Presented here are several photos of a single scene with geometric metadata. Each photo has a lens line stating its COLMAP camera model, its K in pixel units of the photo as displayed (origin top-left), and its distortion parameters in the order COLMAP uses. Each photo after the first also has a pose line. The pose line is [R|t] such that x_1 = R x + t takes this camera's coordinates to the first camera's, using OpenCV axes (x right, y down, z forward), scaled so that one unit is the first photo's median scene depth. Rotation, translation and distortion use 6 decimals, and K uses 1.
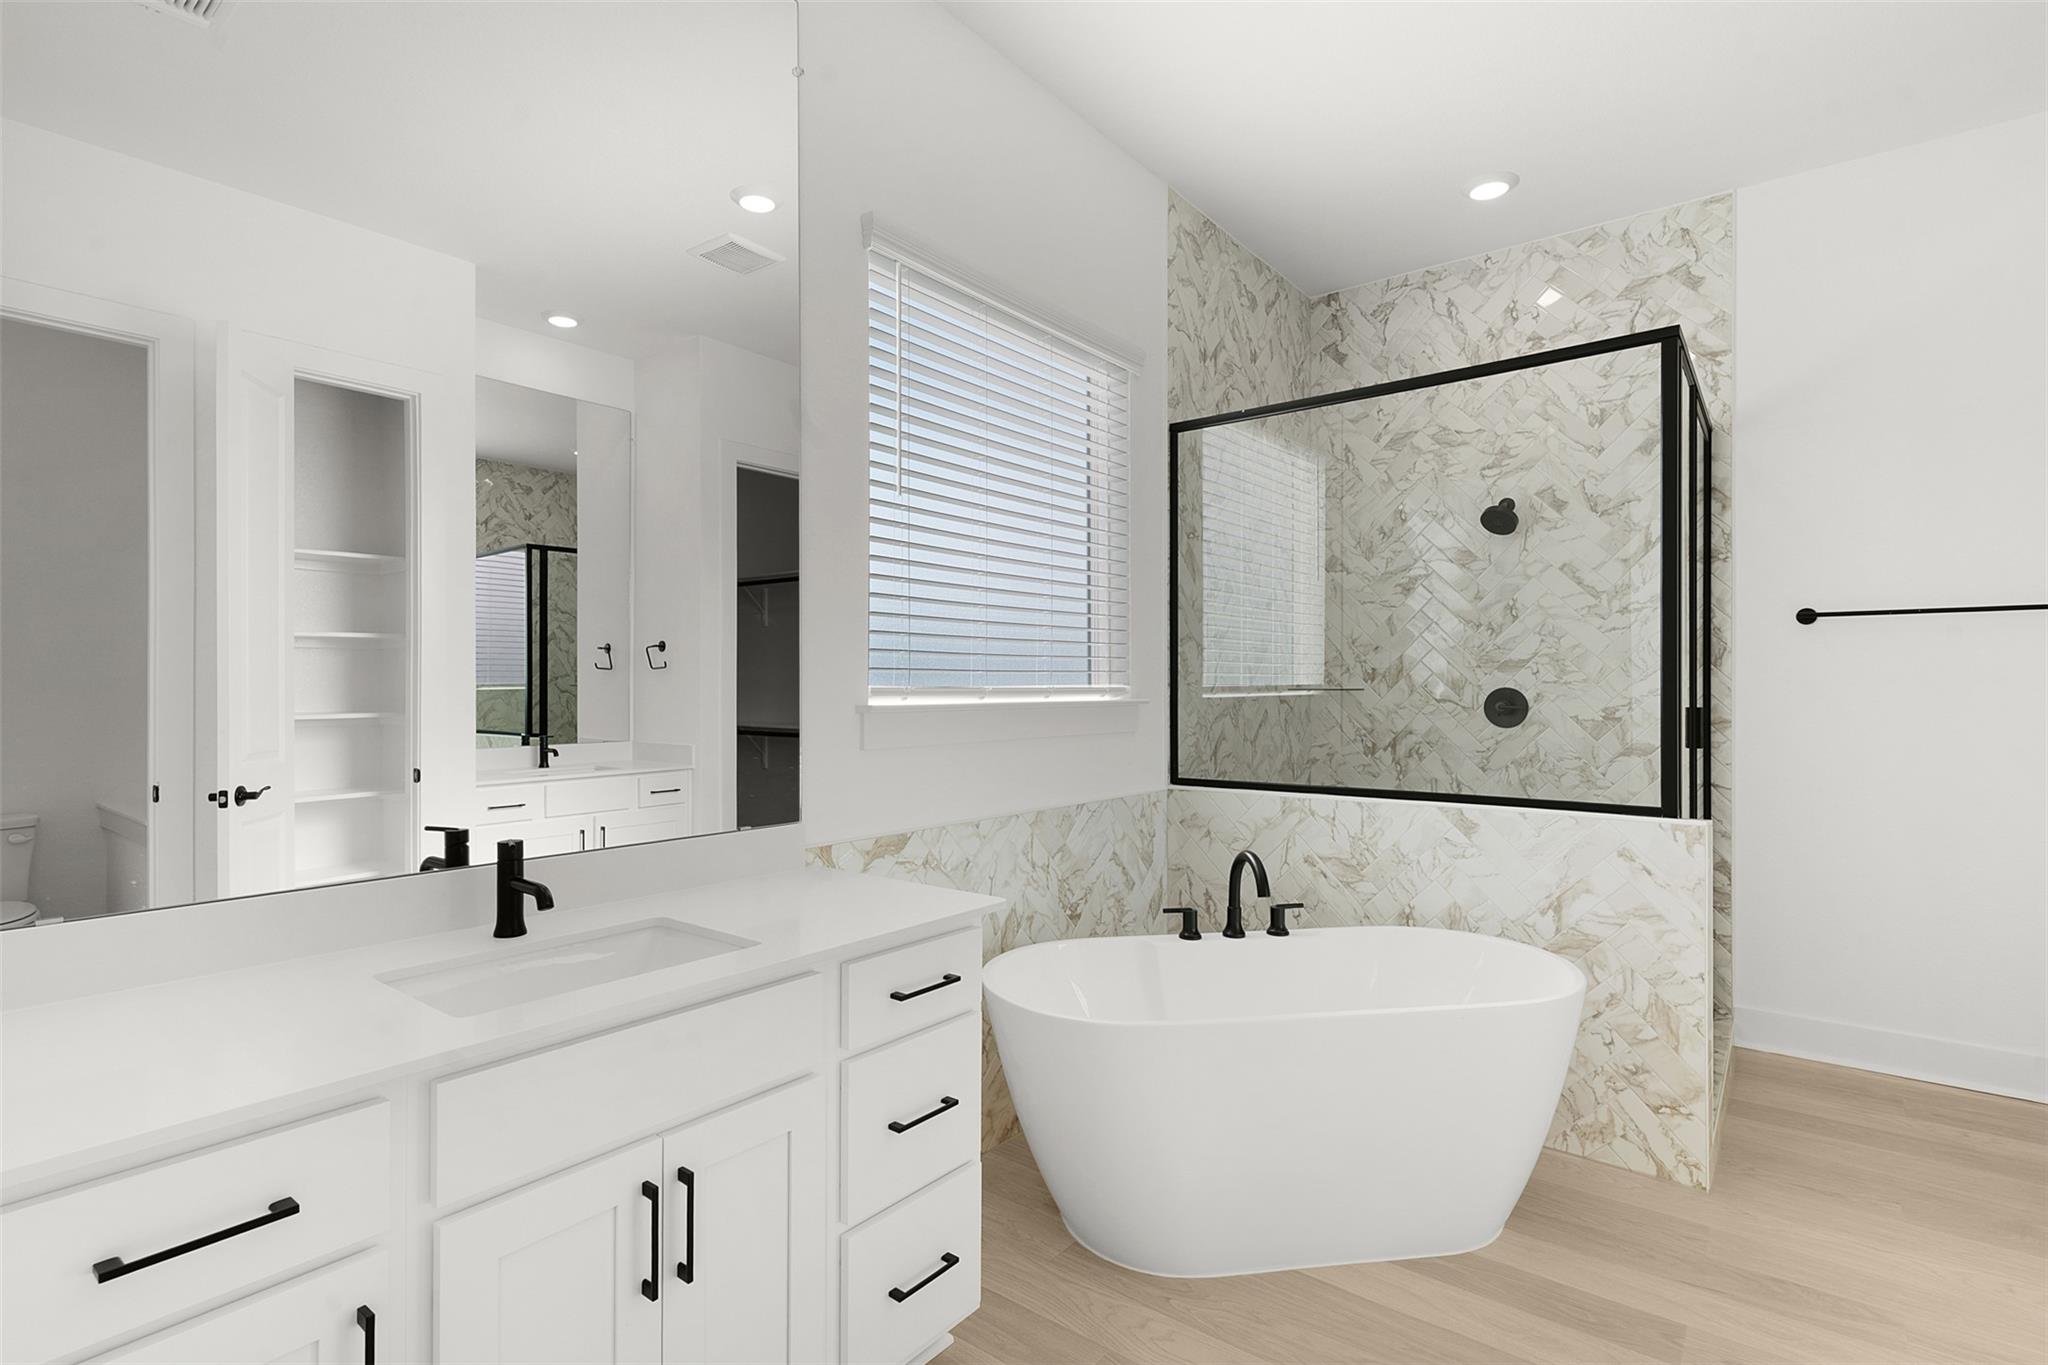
lens RADIAL K [[990.4, 0, 1022.4], [0, 990.4, 682.2], [0, 0, 1]] dist [-0.000306, 0.000298]
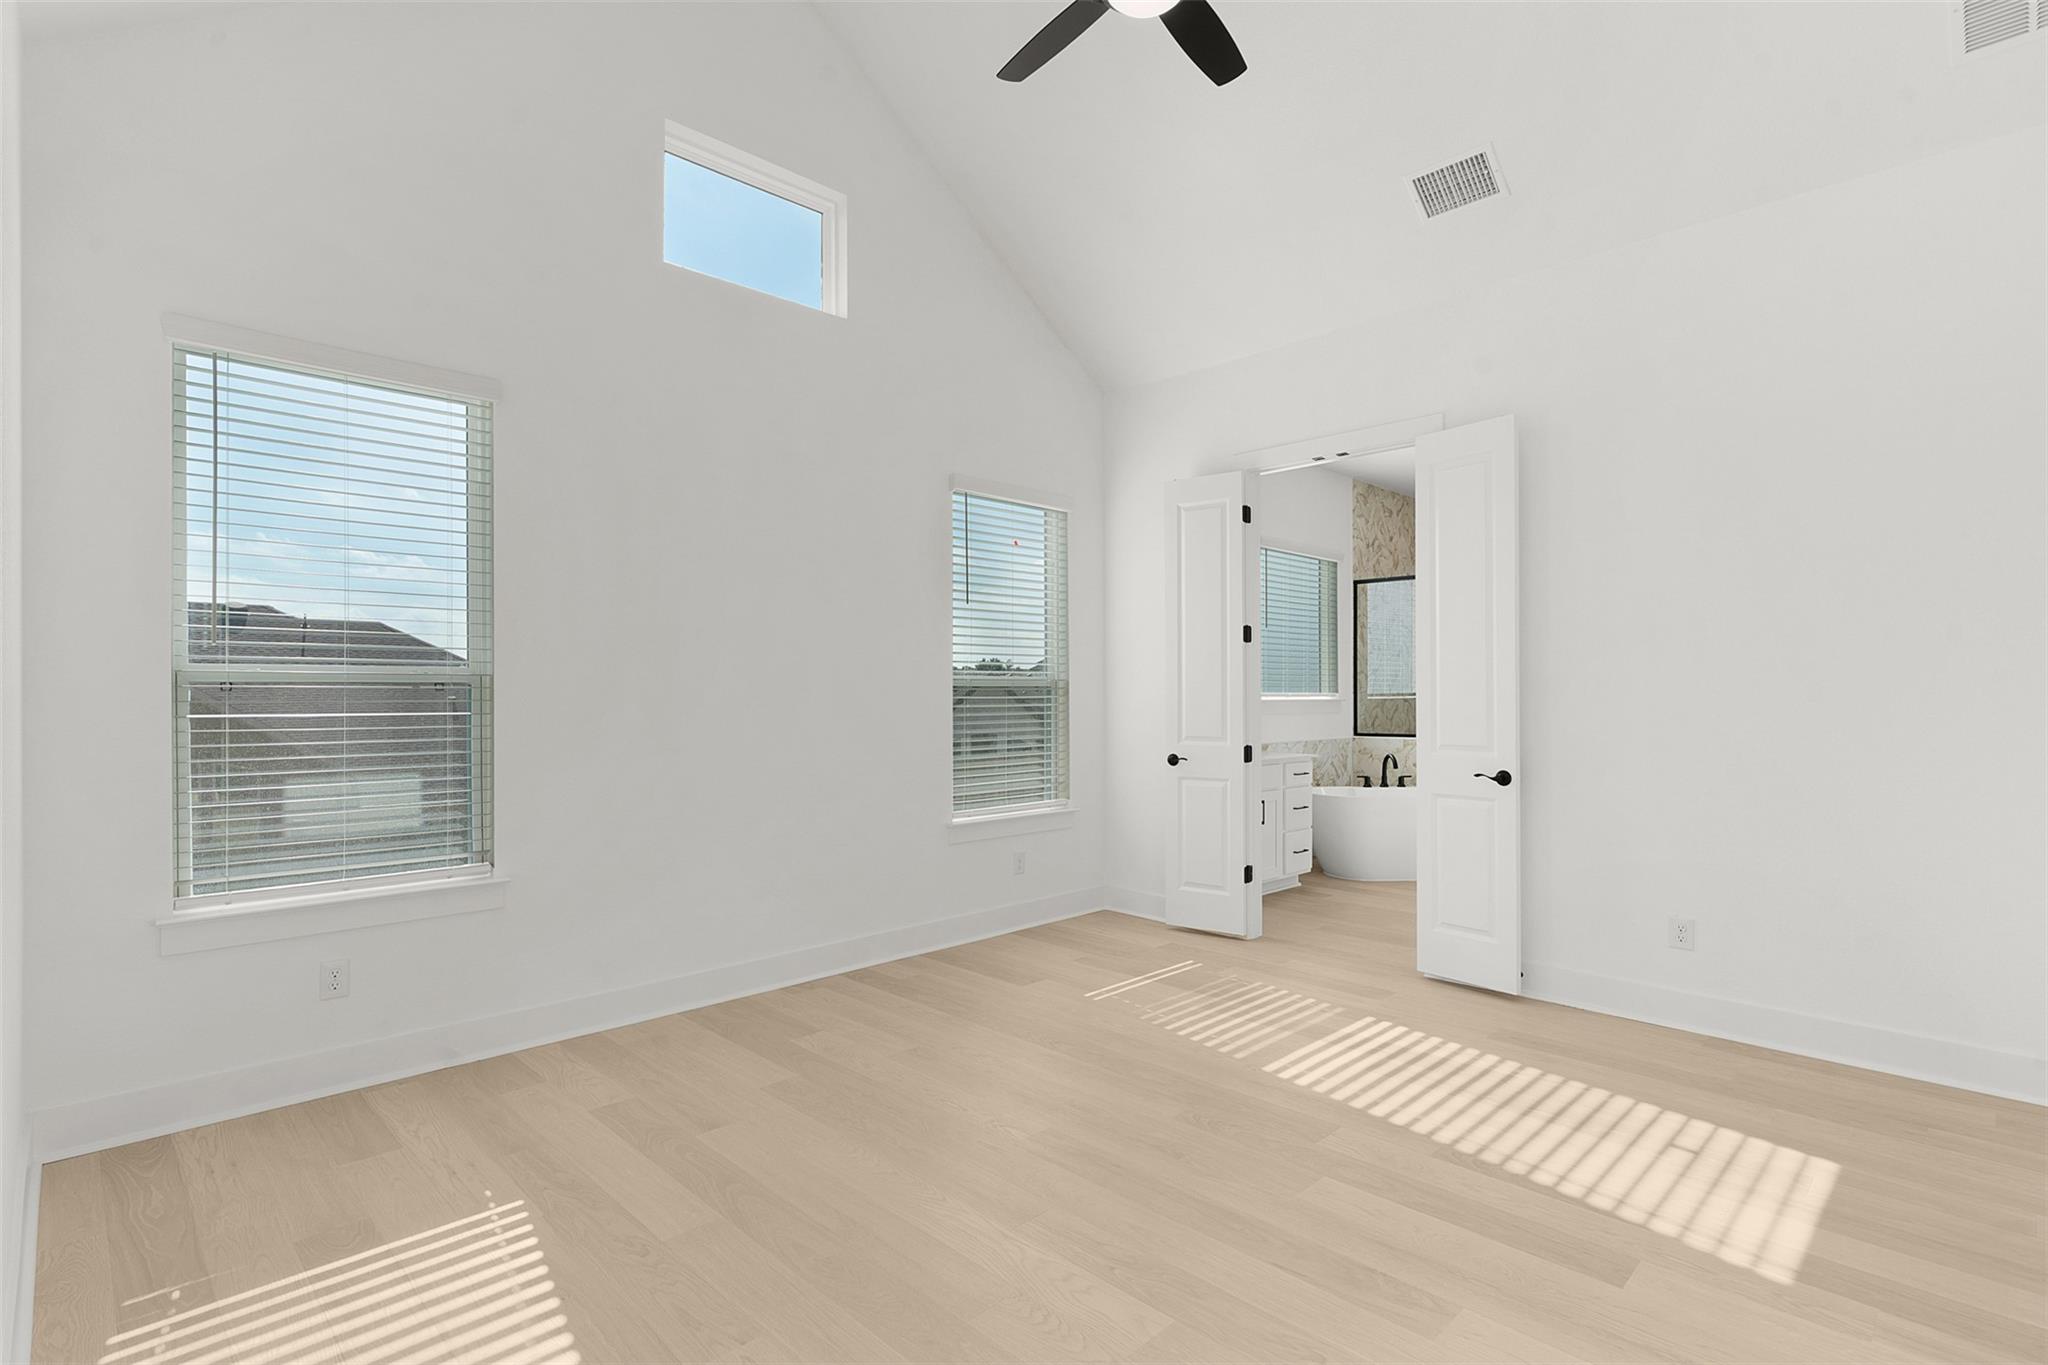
lens RADIAL K [[990.4, 0, 1026.8], [0, 990.4, 687.6], [0, 0, 1]] dist [-0.000306, 0.000298]
pose [[0.992894, -0.000854, -0.119001, -0.337528], [0.000637, 0.999998, -0.001864, -0.005372], [0.119003, 0.001775, 0.992892, -1.402432]]
